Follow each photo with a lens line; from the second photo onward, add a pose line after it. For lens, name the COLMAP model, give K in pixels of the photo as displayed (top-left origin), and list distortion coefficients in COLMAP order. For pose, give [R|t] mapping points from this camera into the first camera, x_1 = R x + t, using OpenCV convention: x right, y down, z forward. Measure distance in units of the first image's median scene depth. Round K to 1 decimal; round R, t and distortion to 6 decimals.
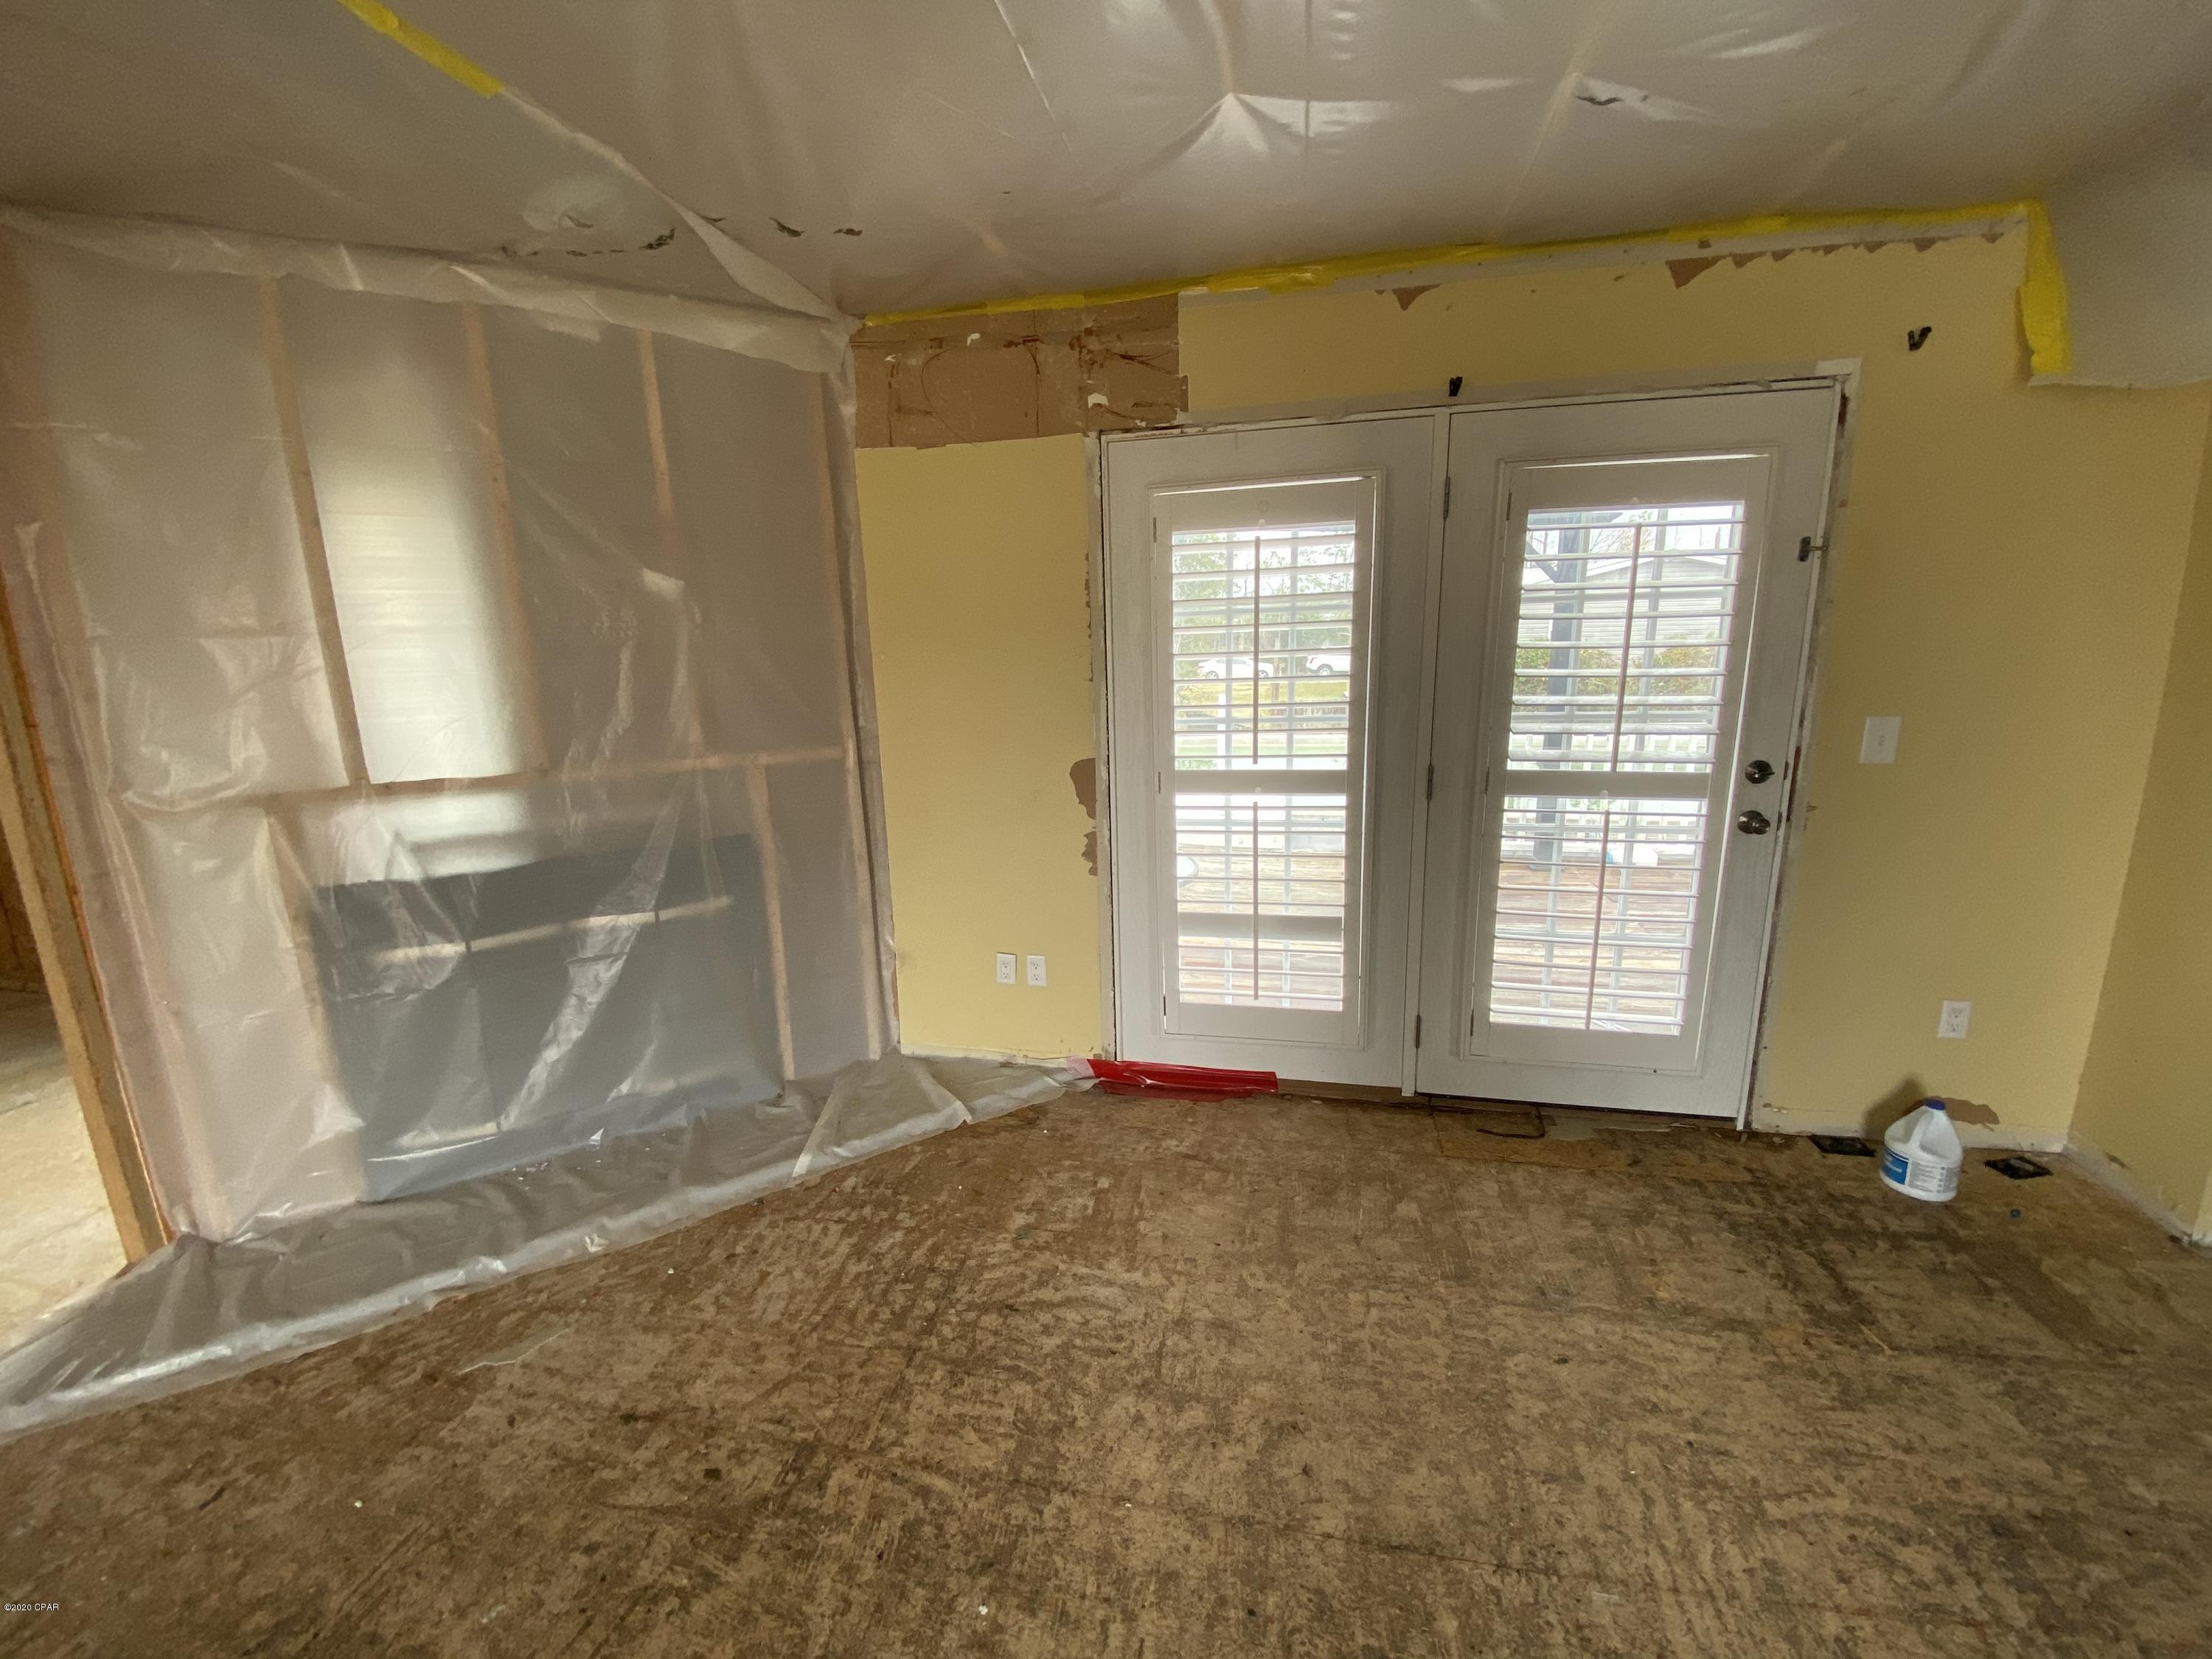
lens RADIAL K [[895.4, 0, 1102.5], [0, 895.4, 833.0], [0, 0, 1]] dist [0.028116, -0.022920]
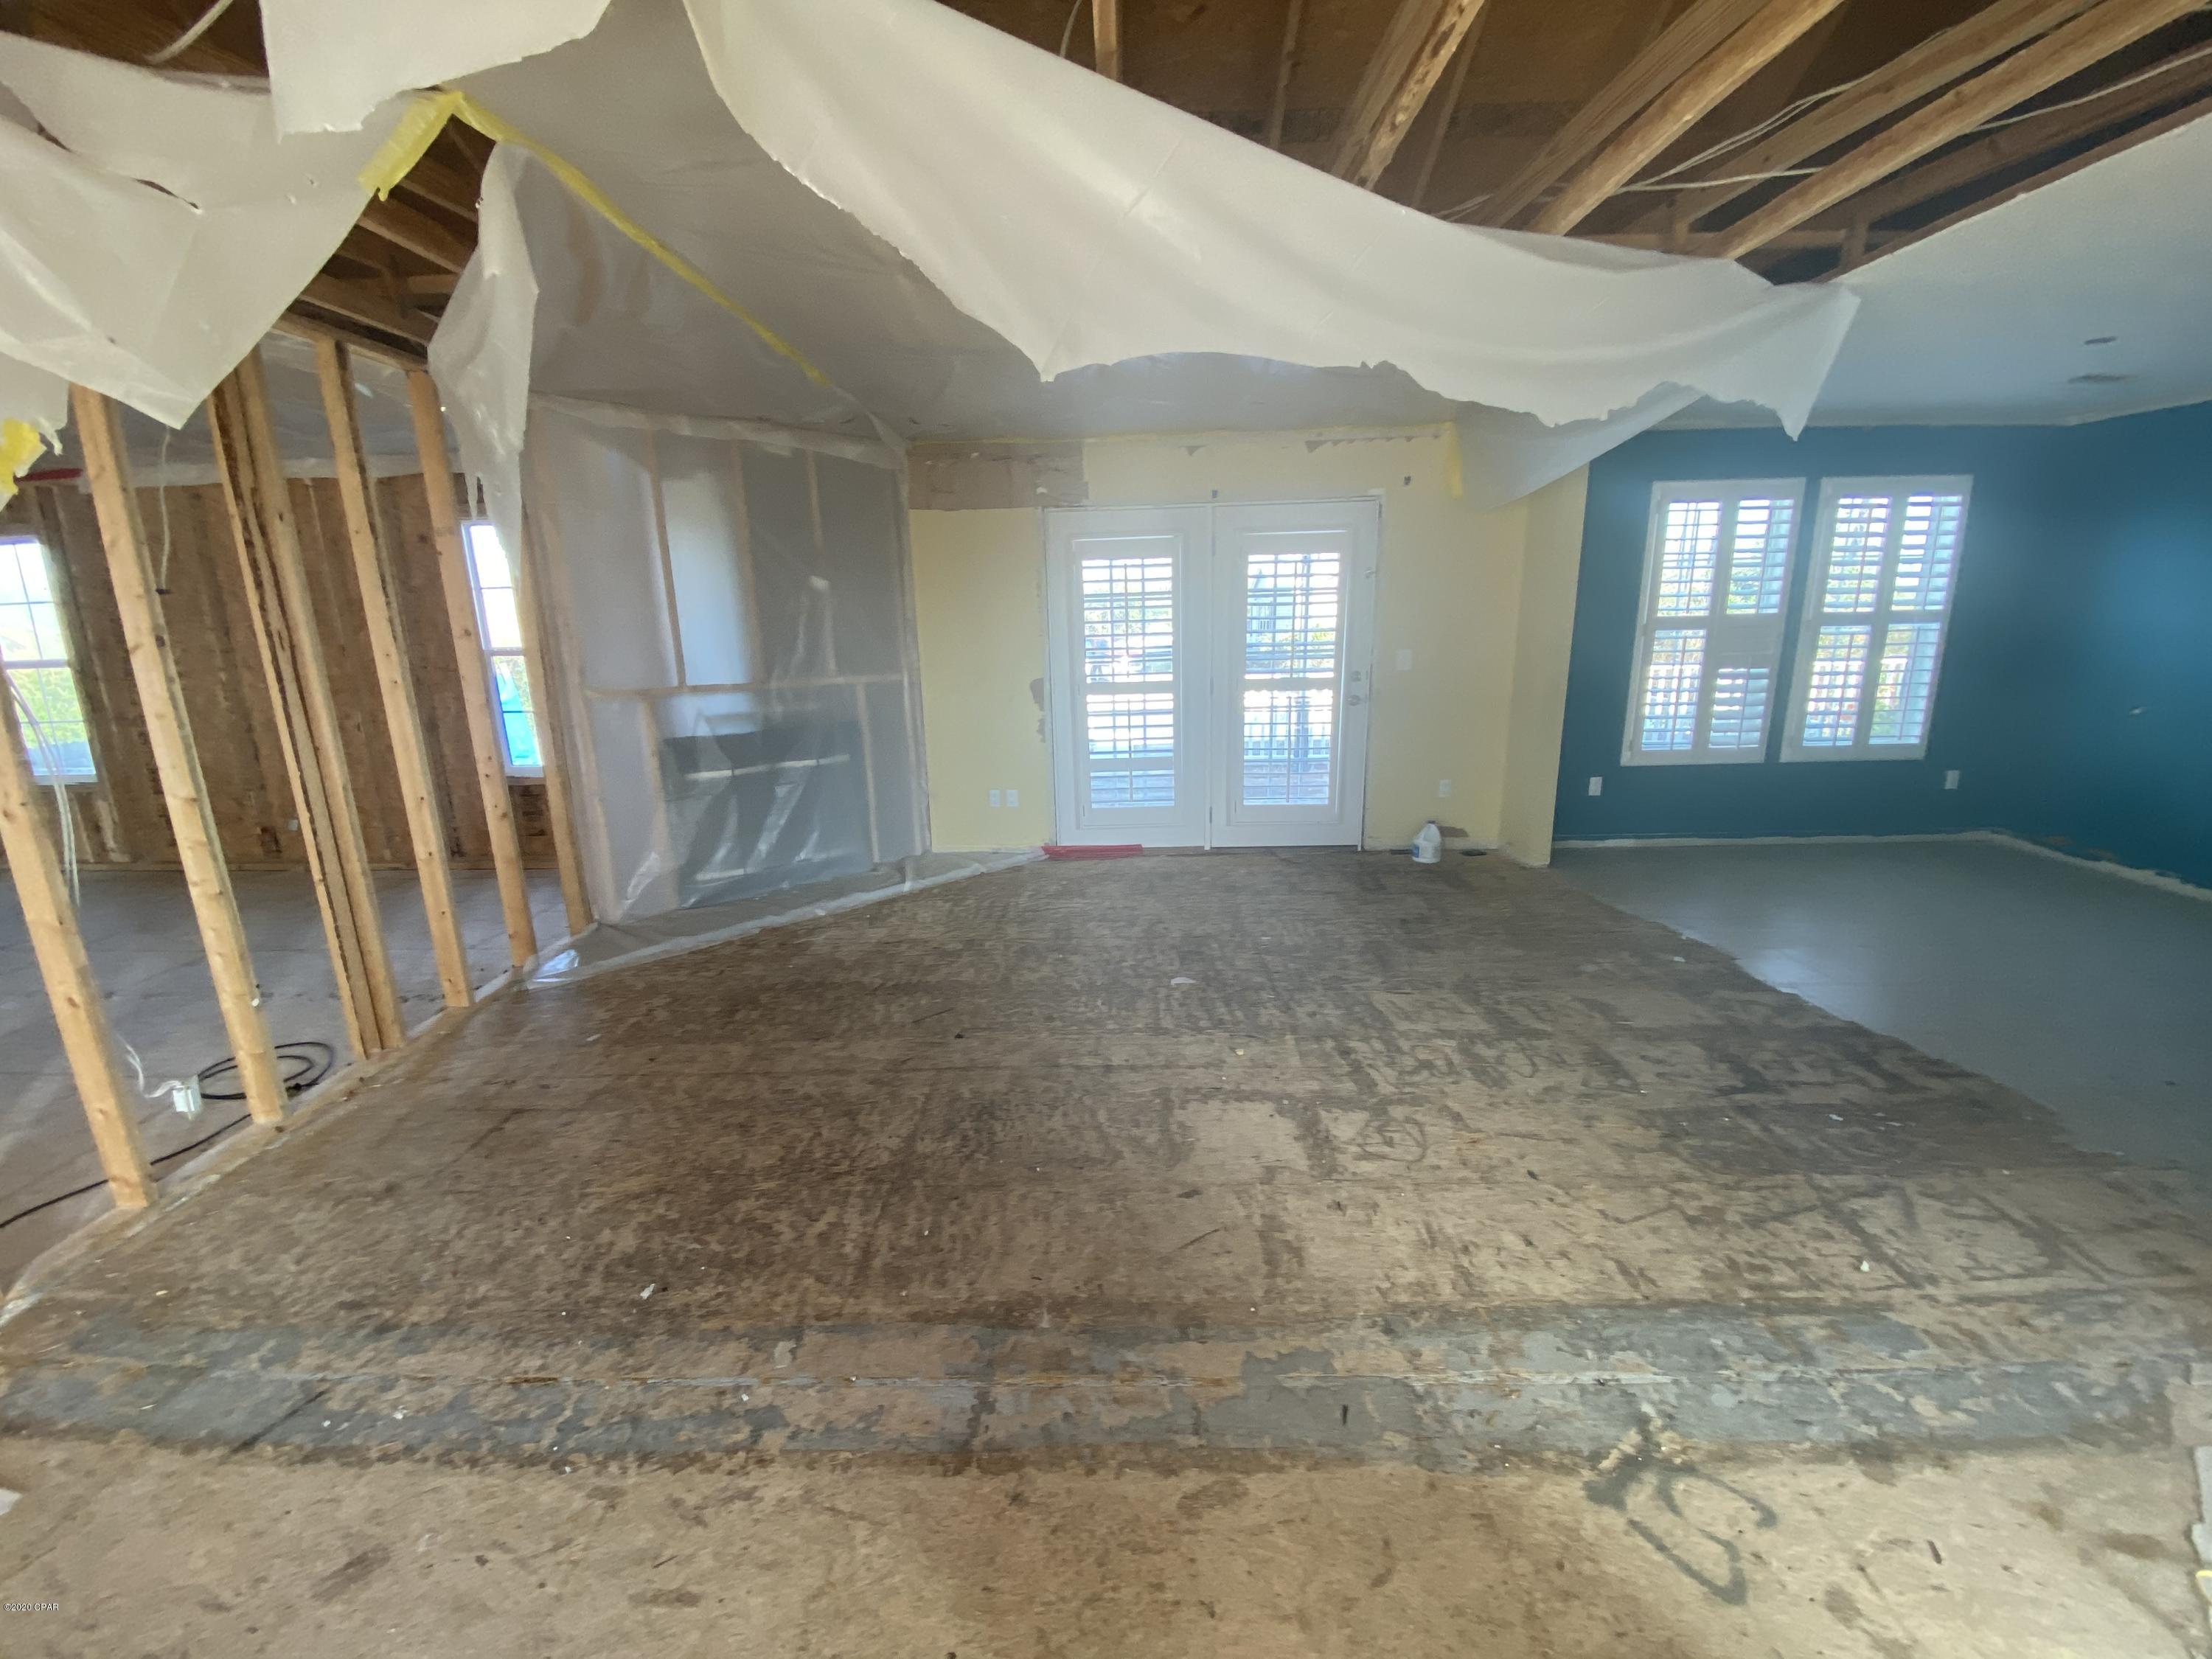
lens RADIAL K [[895.4, 0, 1102.5], [0, 895.4, 833.0], [0, 0, 1]] dist [0.028116, -0.022920]
pose [[0.982691, -0.040698, 0.180724, -0.273803], [0.037808, 0.999096, 0.019410, 0.240684], [-0.181351, -0.012241, 0.983342, -1.002126]]
